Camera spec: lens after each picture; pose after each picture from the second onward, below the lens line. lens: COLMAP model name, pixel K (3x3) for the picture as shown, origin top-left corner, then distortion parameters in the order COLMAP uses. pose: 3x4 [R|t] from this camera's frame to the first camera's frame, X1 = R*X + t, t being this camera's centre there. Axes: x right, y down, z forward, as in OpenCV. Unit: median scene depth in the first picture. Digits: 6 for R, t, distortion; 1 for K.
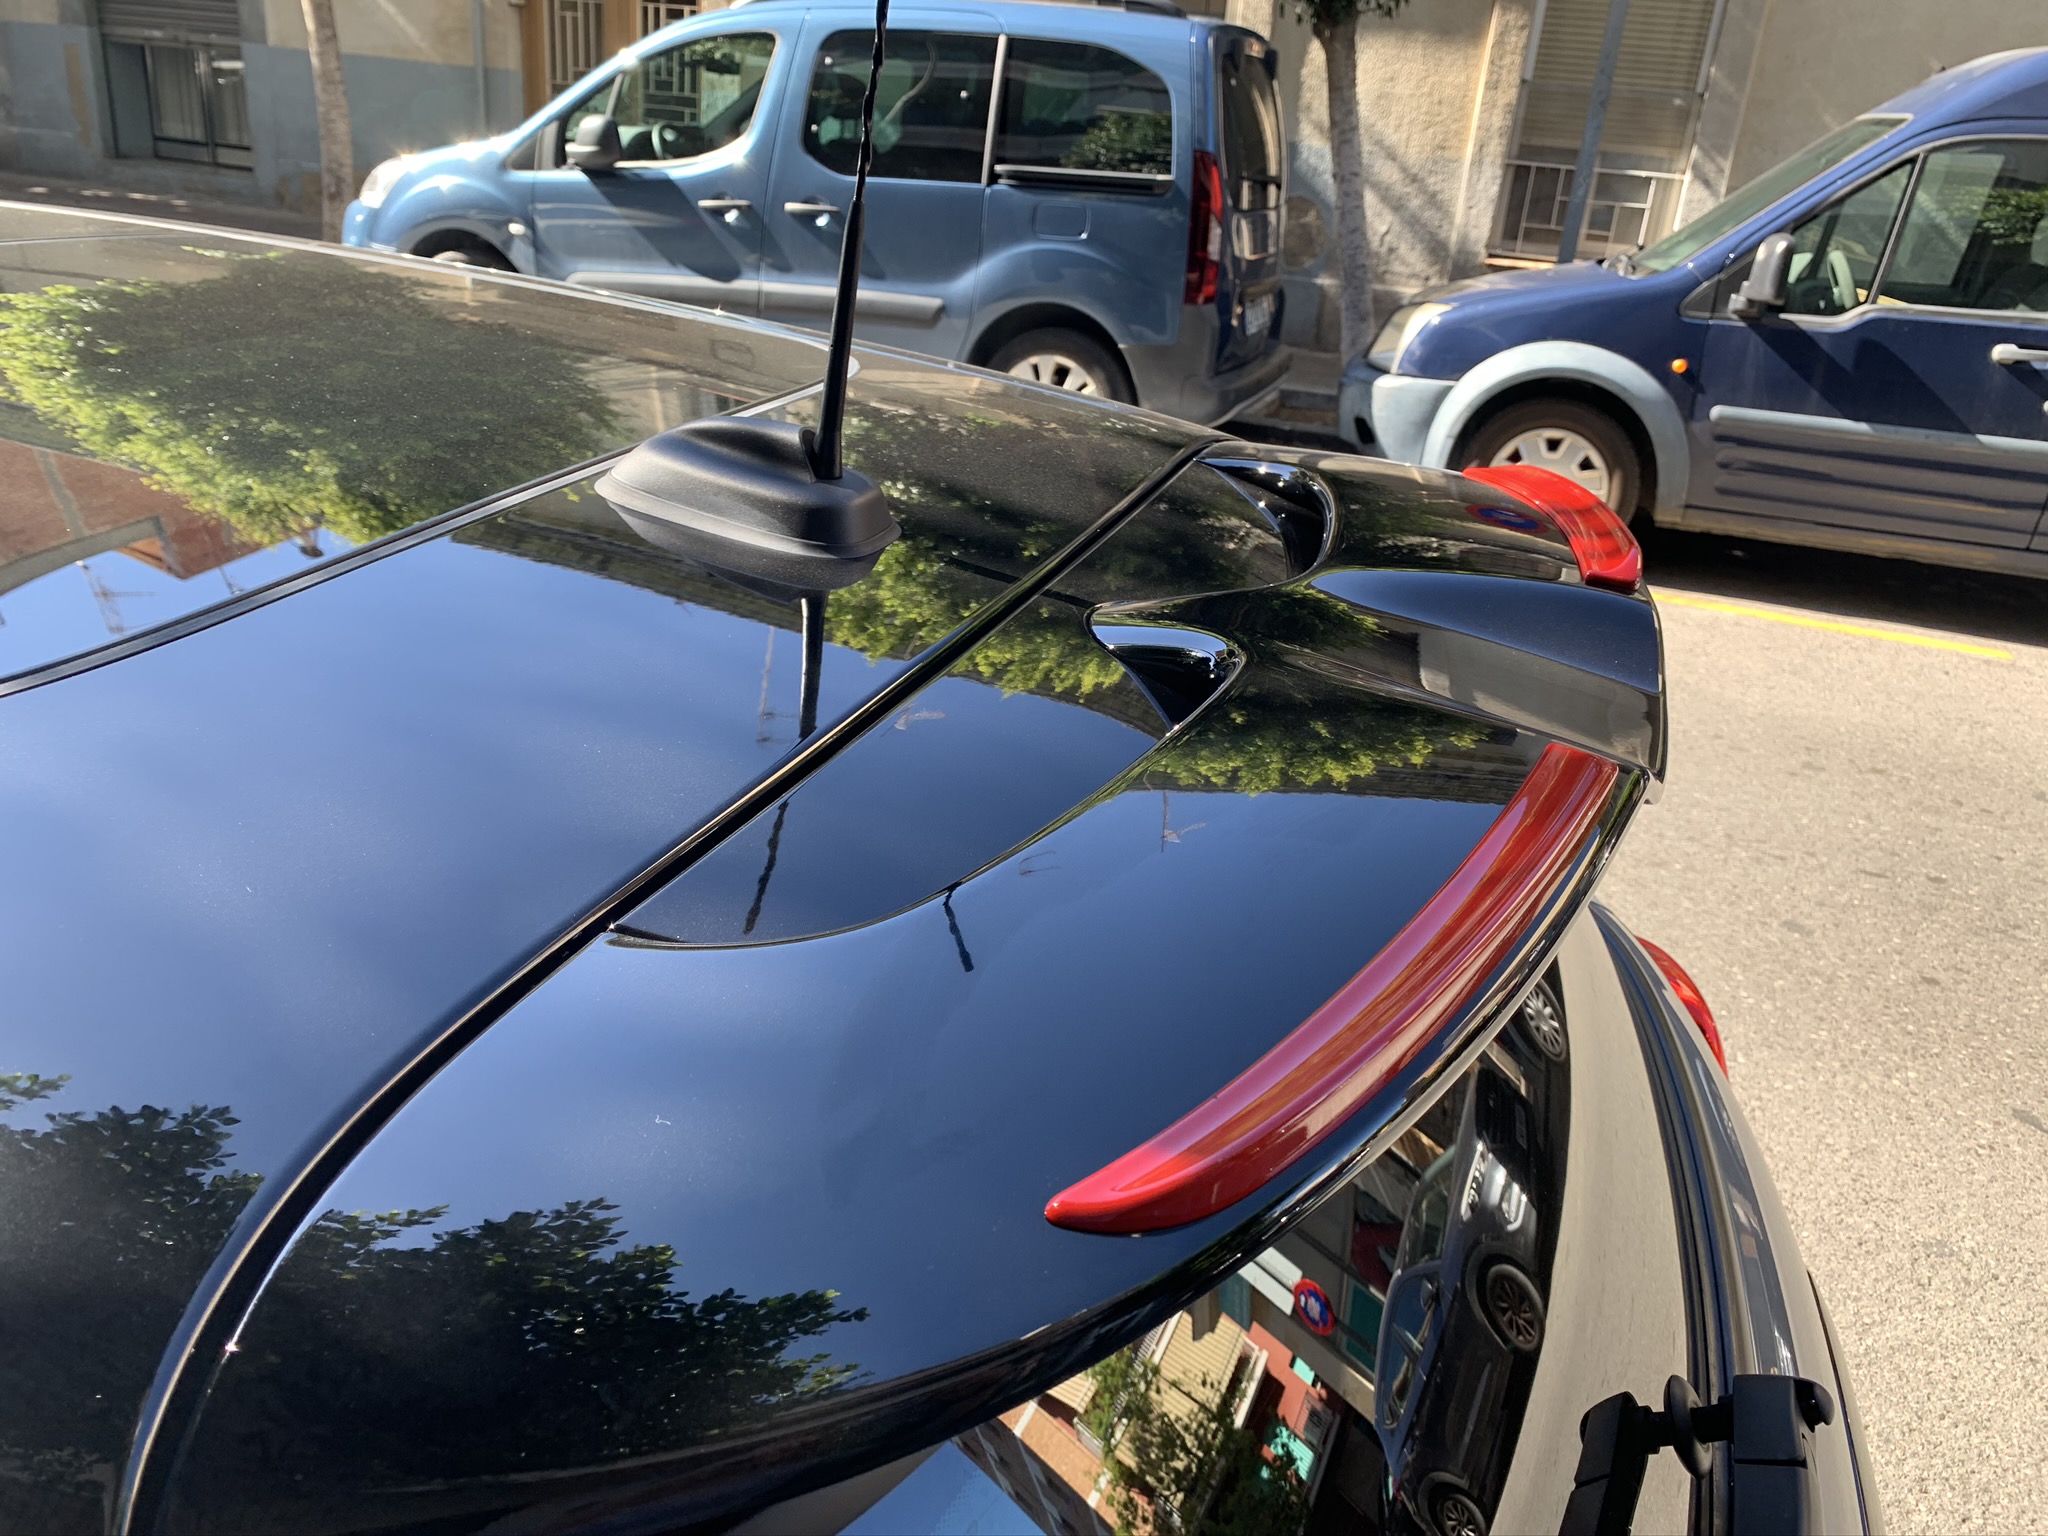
lens RADIAL K [[1570.6, 0, 1014.3], [0, 1570.6, 766.4], [0, 0, 1]] dist [0.010677, -0.009554]
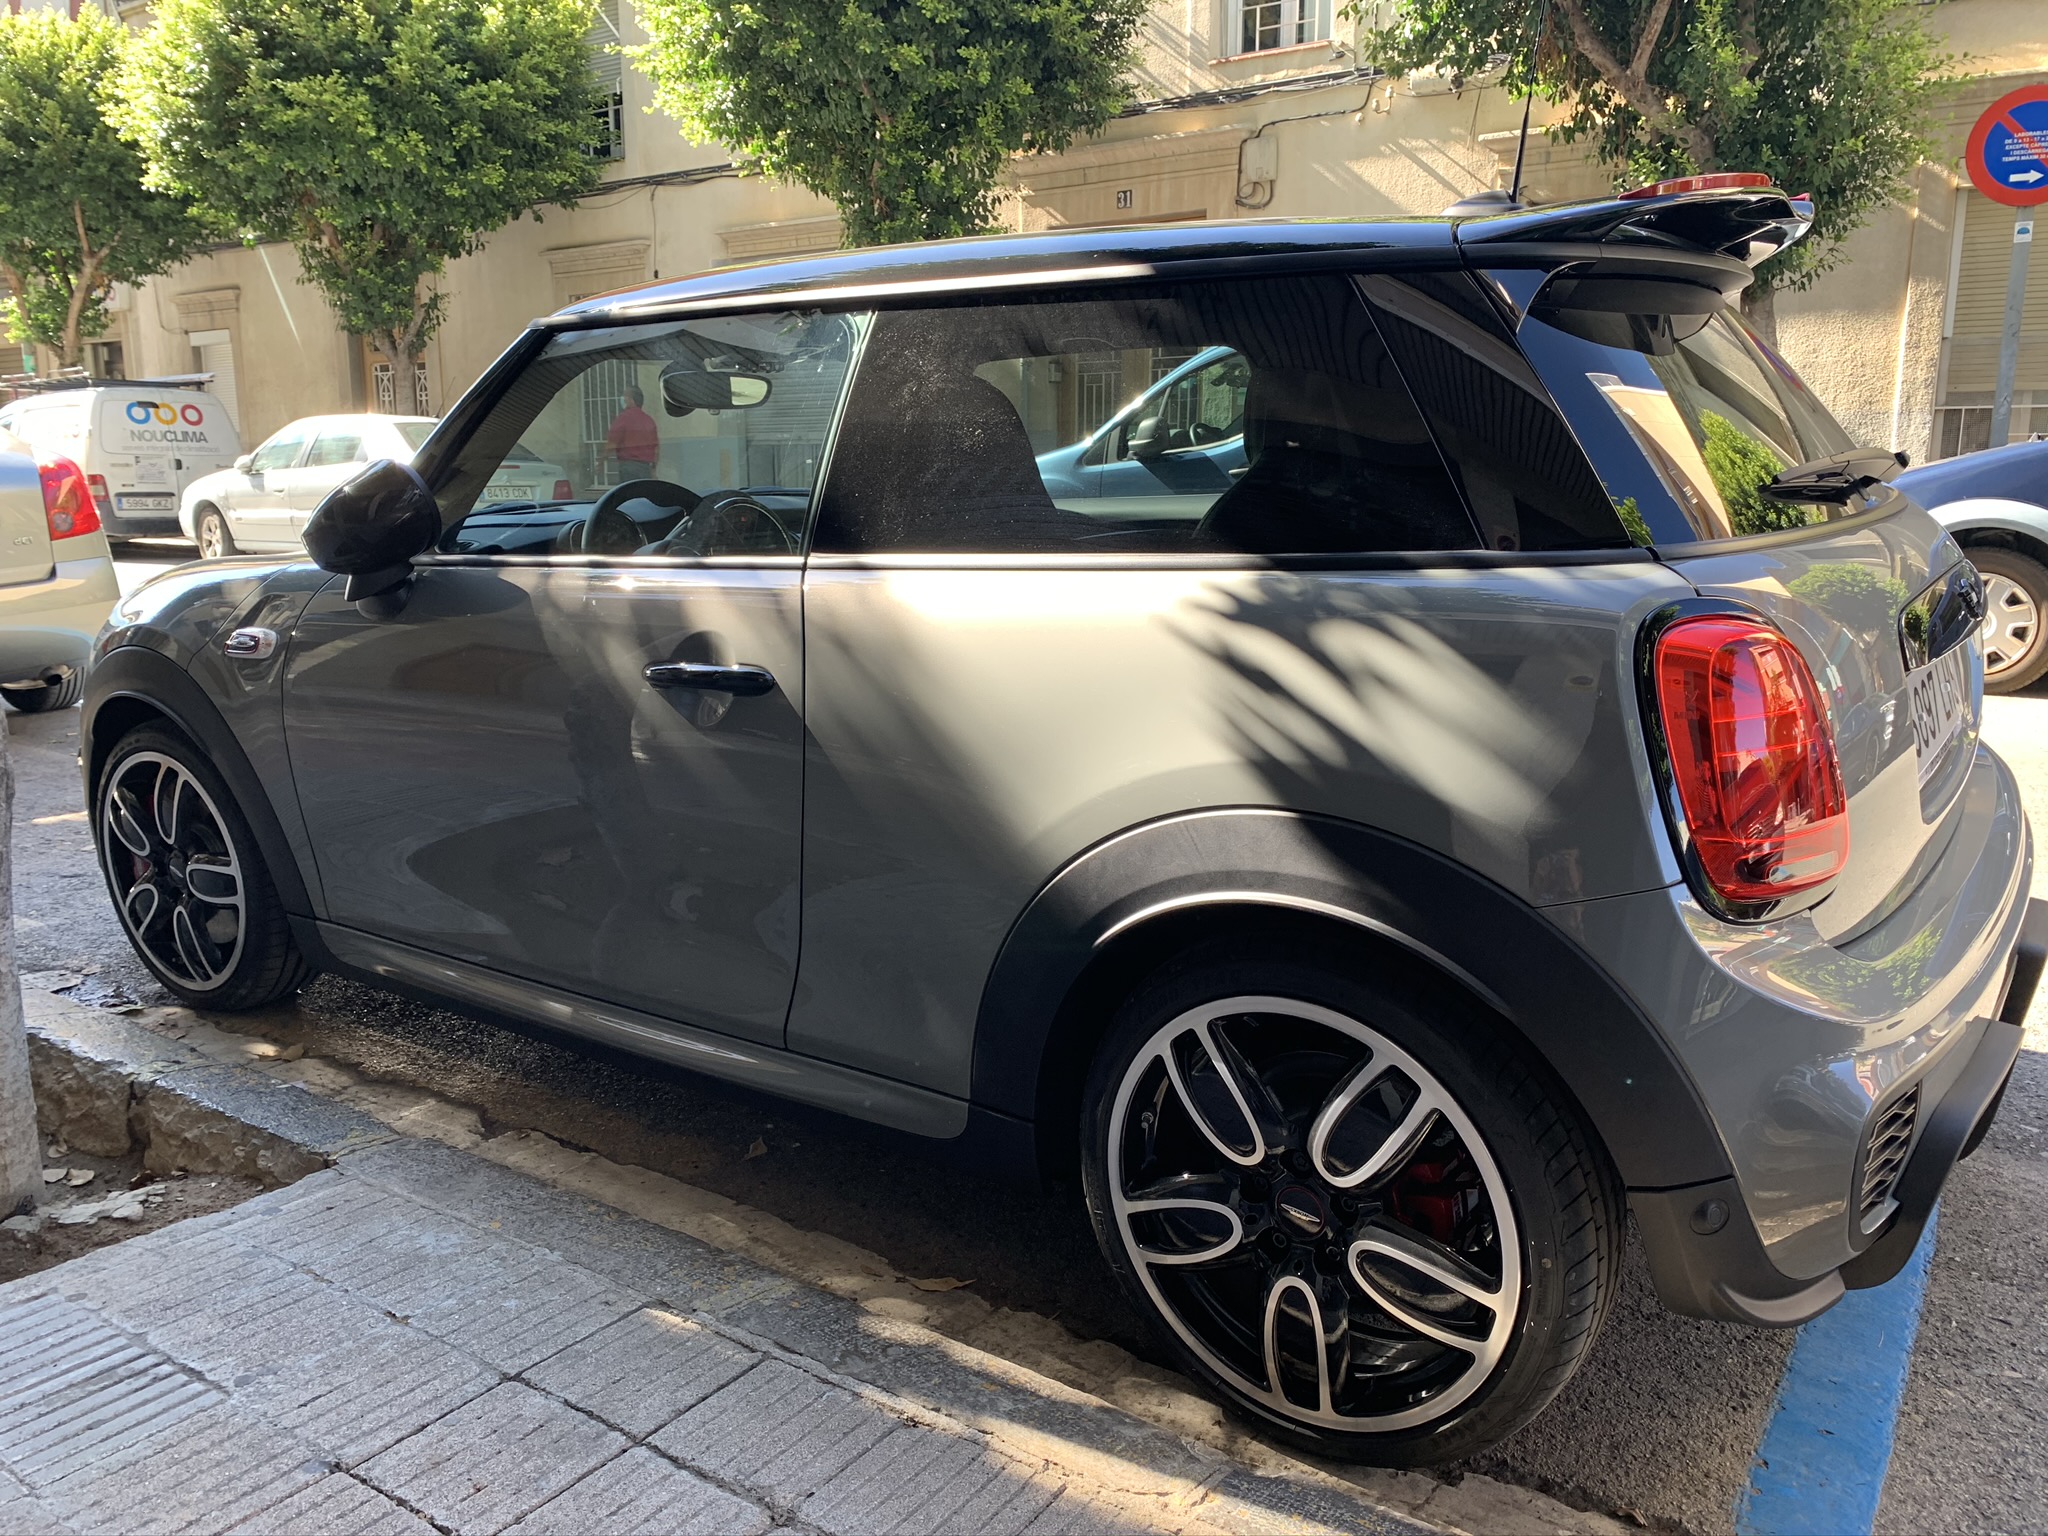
lens RADIAL K [[1570.6, 0, 1027.3], [0, 1570.6, 766.8], [0, 0, 1]] dist [0.010677, -0.009554]
pose [[0.965494, -0.036958, -0.257788, -0.024442], [-0.020268, 0.976213, -0.215864, 0.110844], [0.259634, 0.213640, 0.941779, -0.145549]]
